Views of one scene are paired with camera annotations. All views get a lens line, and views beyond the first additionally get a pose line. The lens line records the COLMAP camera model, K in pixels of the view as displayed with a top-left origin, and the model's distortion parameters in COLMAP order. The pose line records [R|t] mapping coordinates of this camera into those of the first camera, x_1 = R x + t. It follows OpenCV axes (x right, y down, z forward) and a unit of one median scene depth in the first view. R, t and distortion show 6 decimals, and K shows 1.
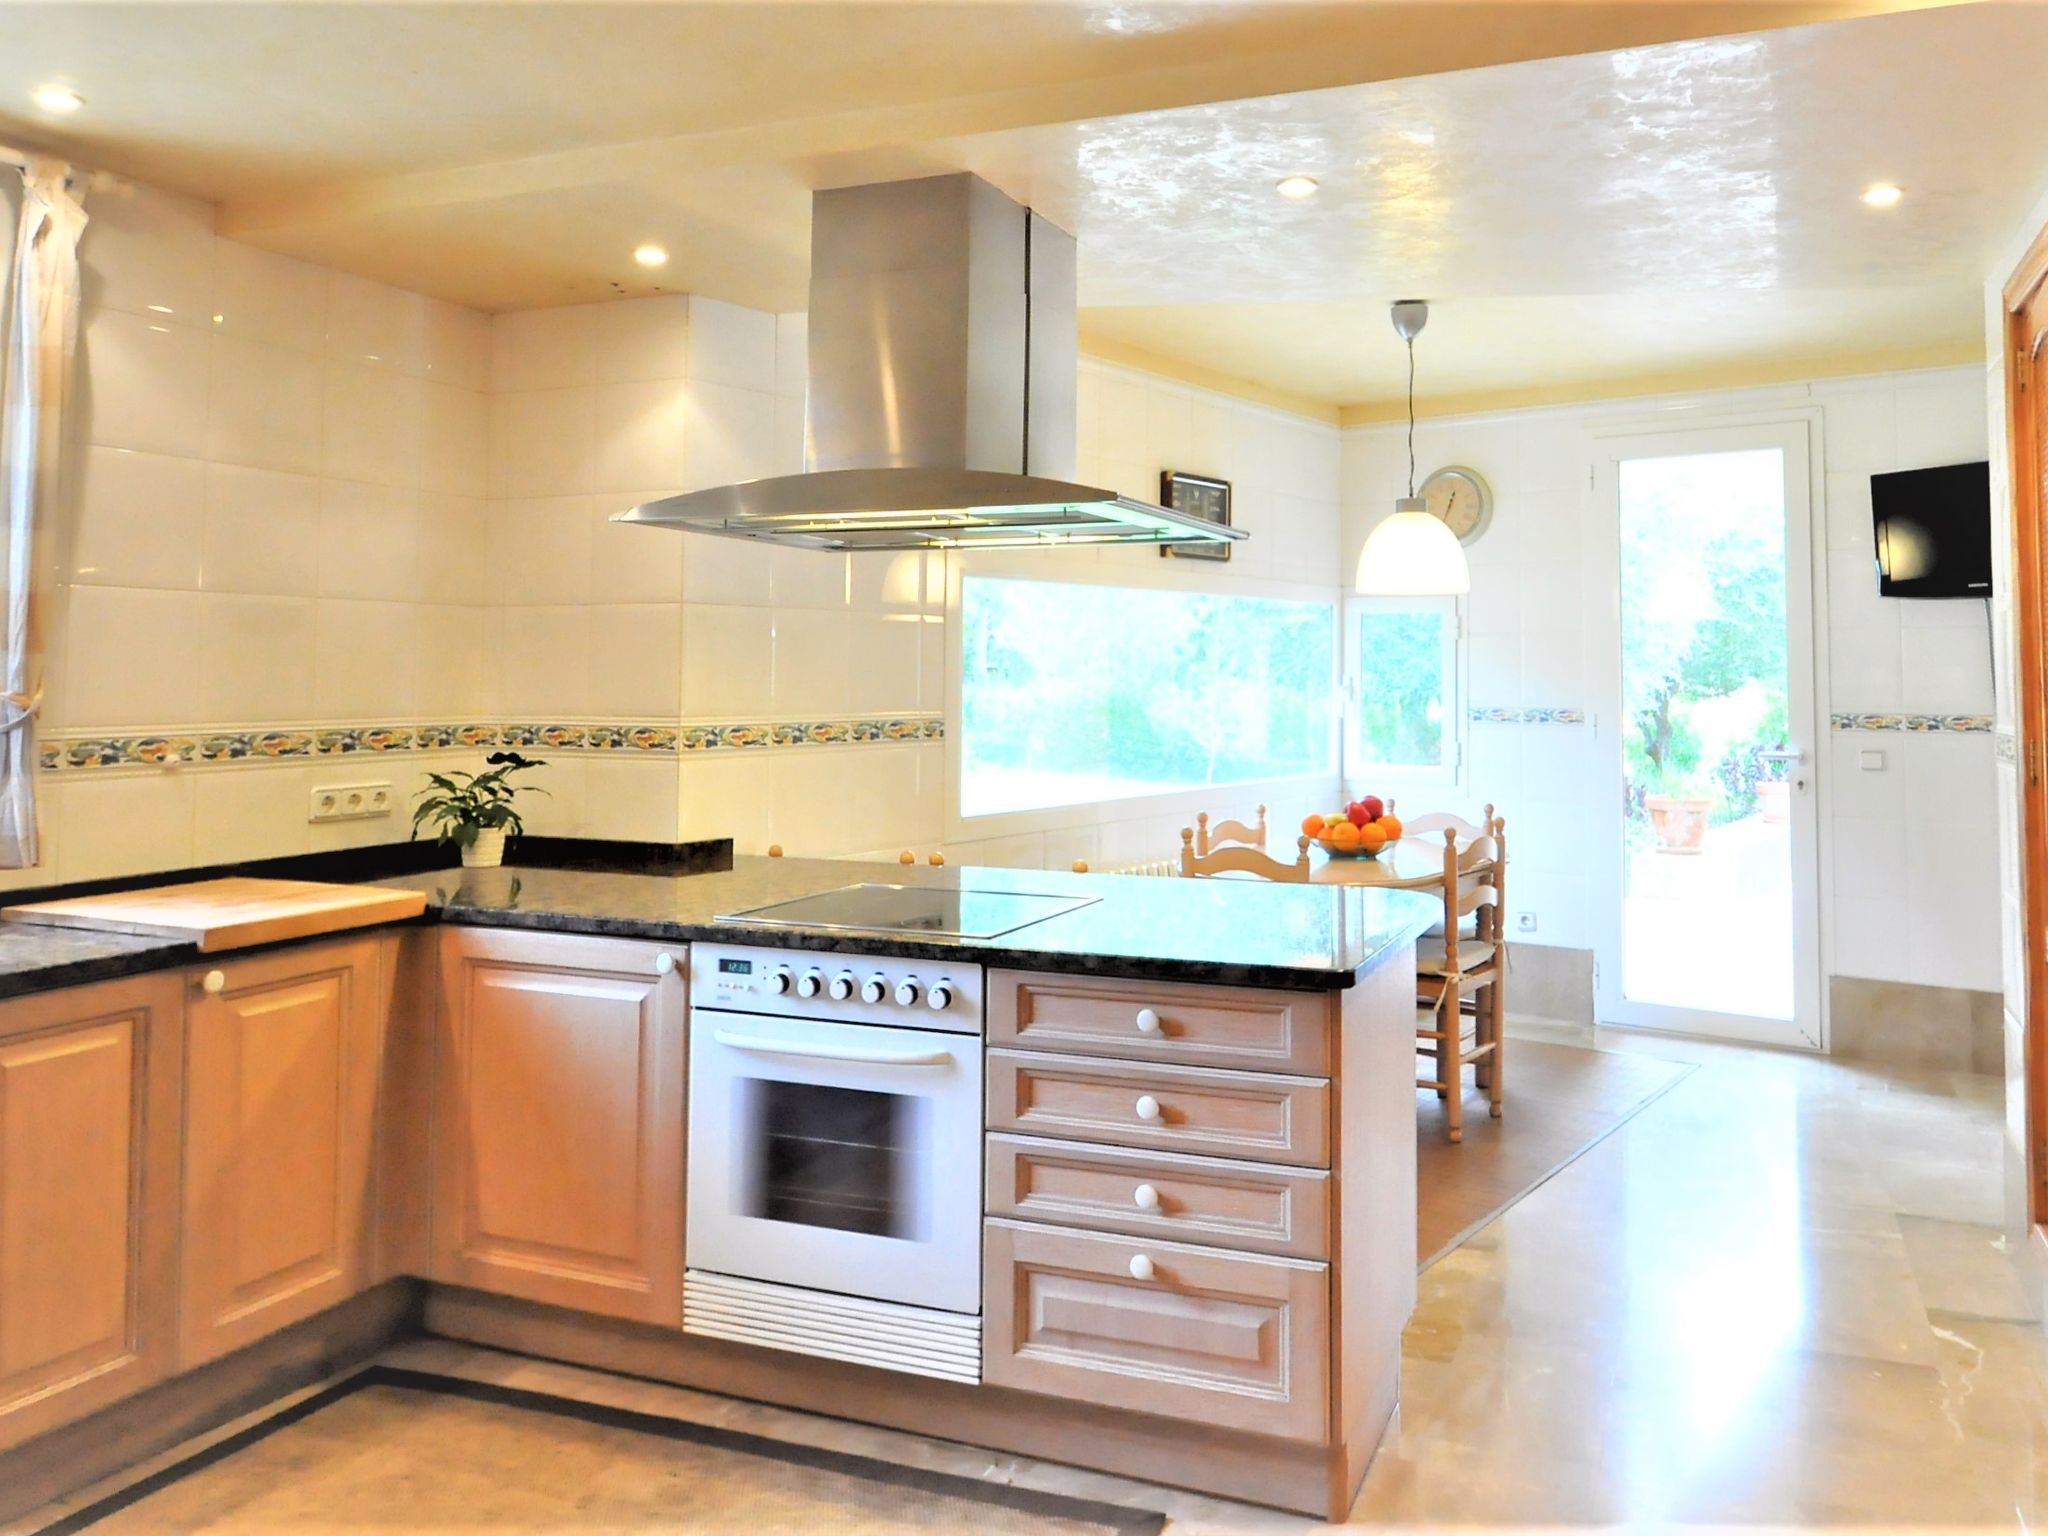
lens RADIAL K [[1701.1, 0, 1024.0], [0, 1701.1, 768.0], [0, 0, 1]] dist [0.001220, 0.000642]
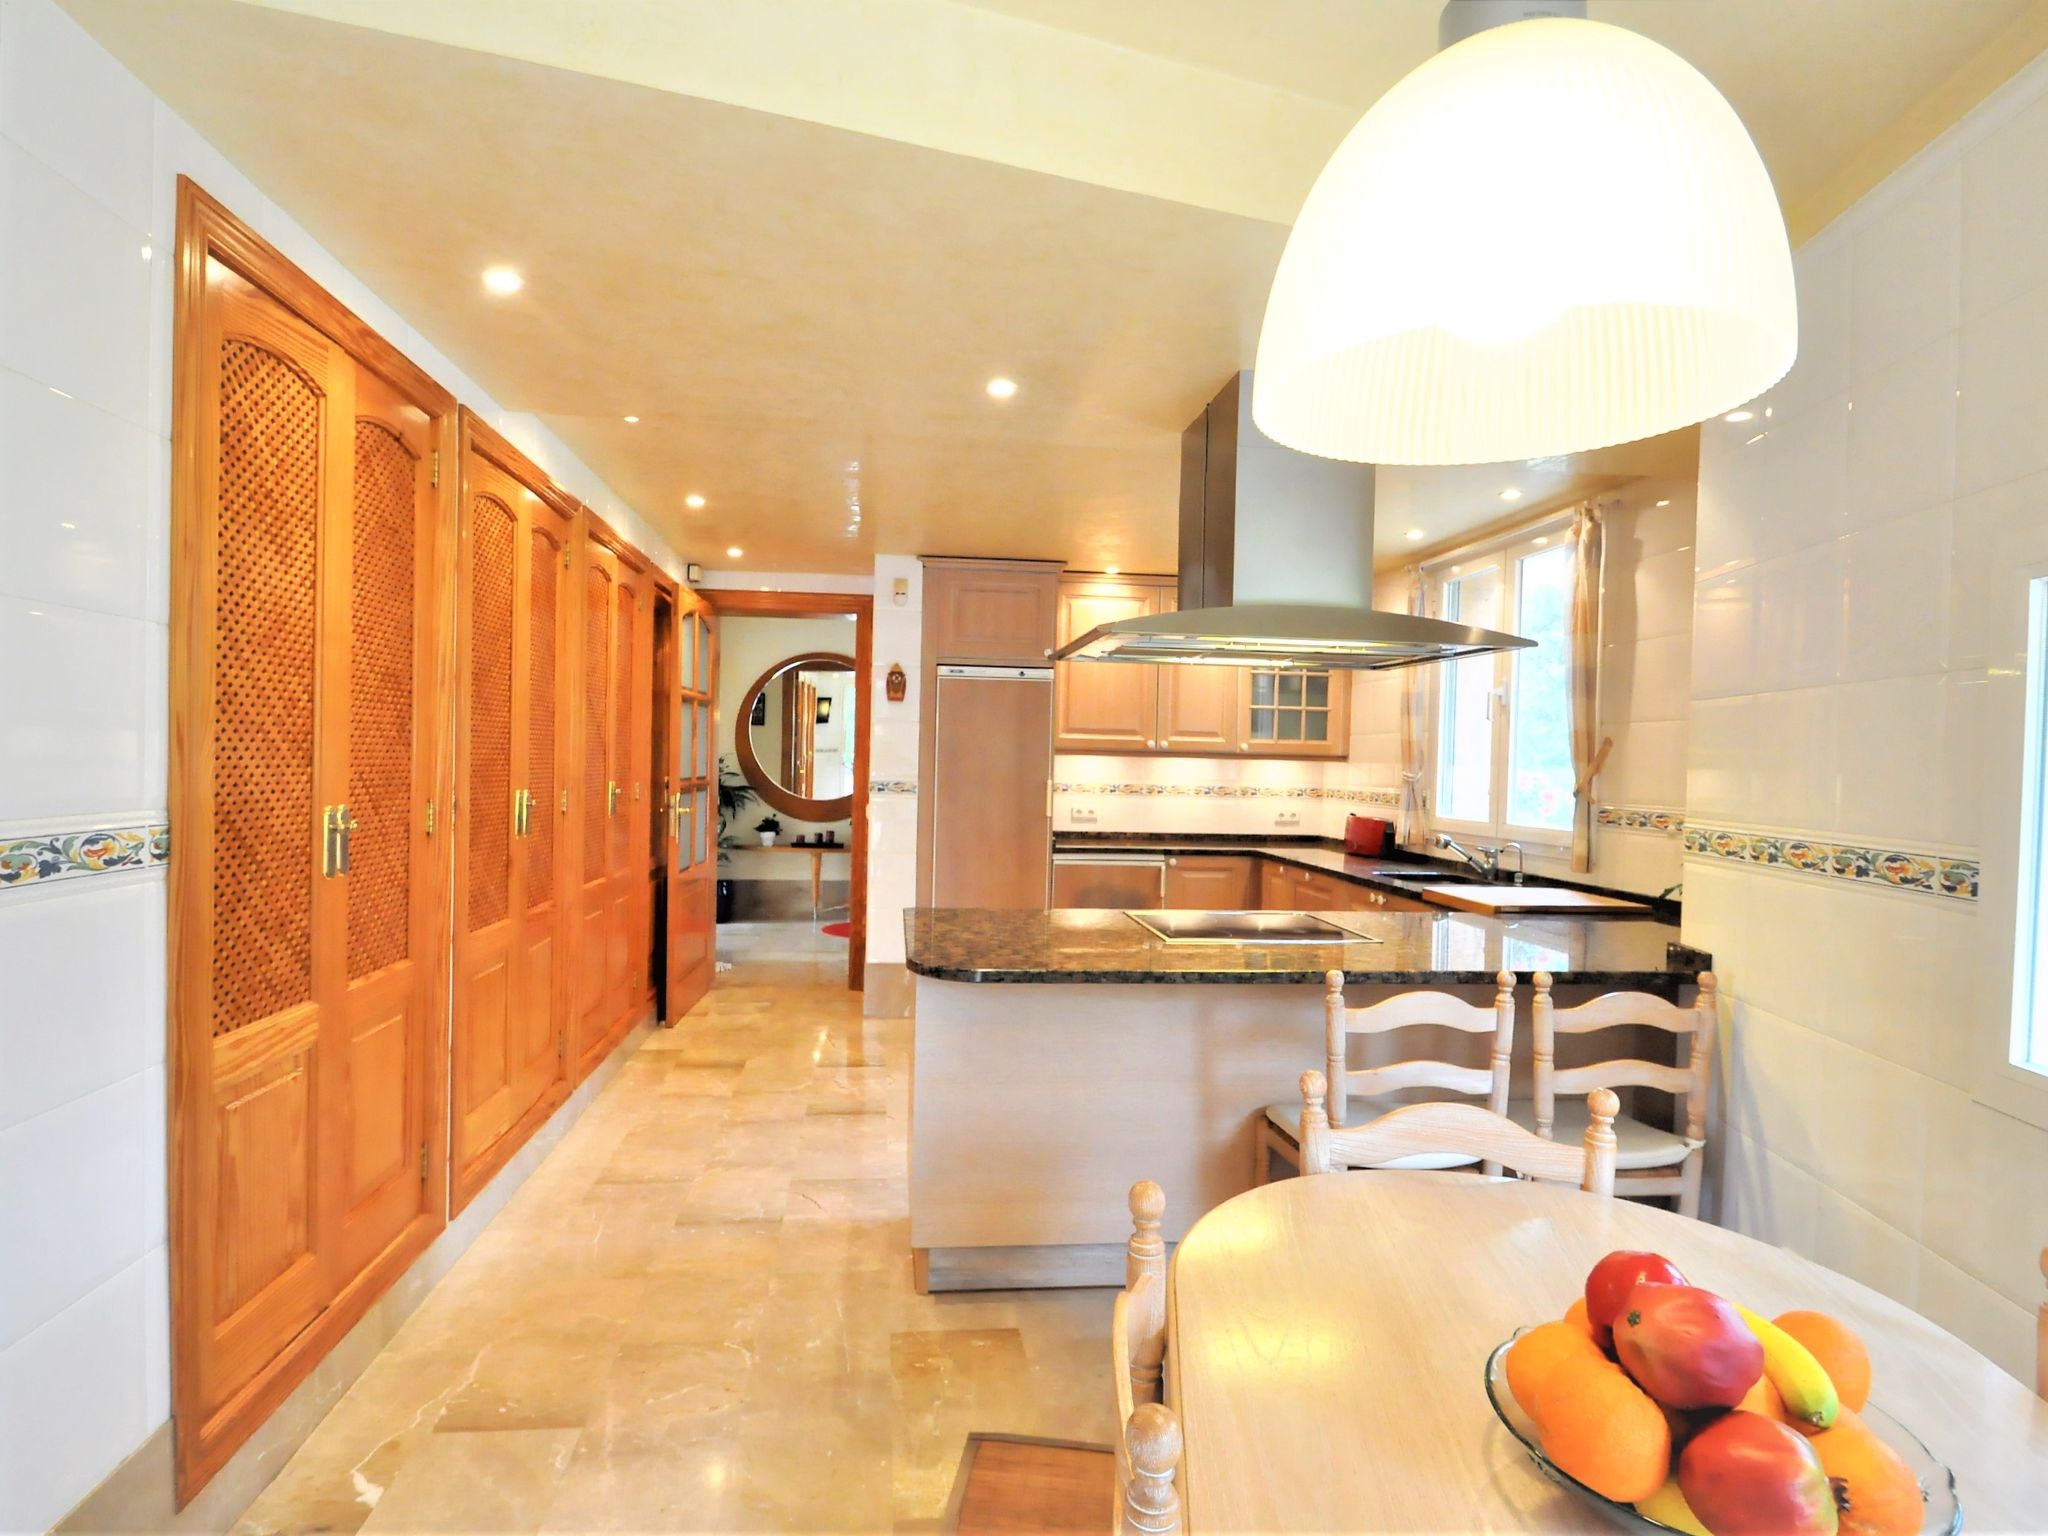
lens RADIAL K [[1083.9, 0, 1026.5], [0, 1083.9, 777.1], [0, 0, 1]] dist [0.004353, -0.016933]
pose [[-0.868129, -0.015963, -0.496083, 0.403733], [-0.053919, 0.996601, 0.062289, -0.065119], [0.493402, 0.080823, -0.866038, 1.234192]]
